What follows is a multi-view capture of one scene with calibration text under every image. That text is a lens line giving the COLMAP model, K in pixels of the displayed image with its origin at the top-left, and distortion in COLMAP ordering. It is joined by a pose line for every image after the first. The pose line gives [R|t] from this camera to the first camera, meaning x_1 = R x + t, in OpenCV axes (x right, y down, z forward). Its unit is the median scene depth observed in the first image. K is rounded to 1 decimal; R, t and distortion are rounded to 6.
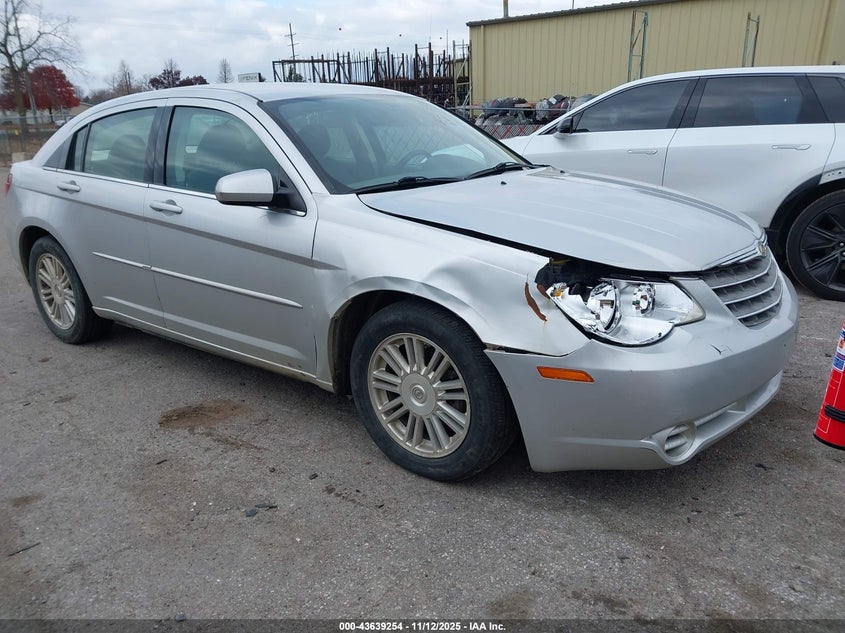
lens RADIAL K [[657.8, 0, 388.4], [0, 657.8, 318.3], [0, 0, 1]] dist [0.065165, -0.124357]
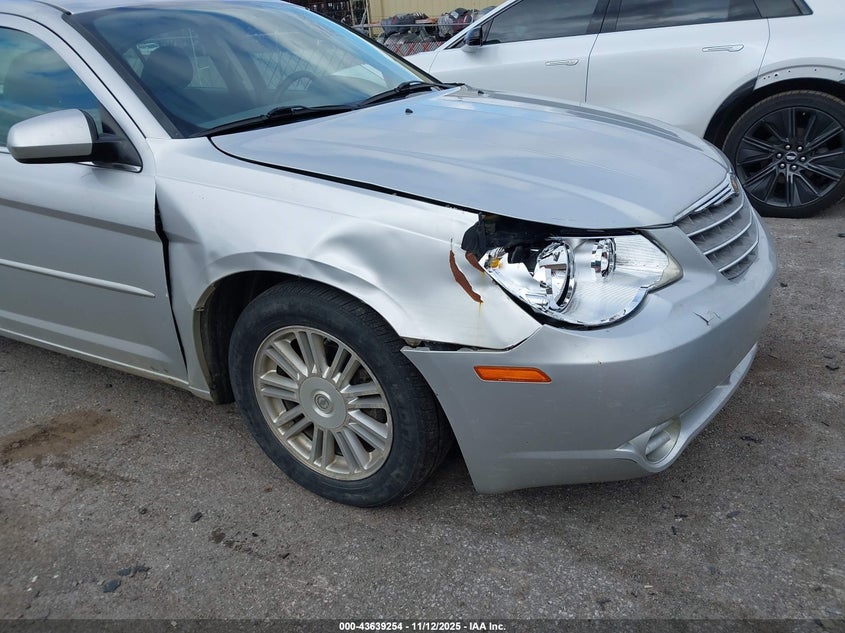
lens RADIAL K [[684.9, 0, 405.2], [0, 684.9, 325.0], [0, 0, 1]] dist [0.110421, -0.226577]
pose [[0.985560, -0.101079, 0.135845, 0.043007], [0.087371, 0.990800, 0.103350, -0.048635], [-0.145042, -0.089989, 0.985325, 0.225125]]
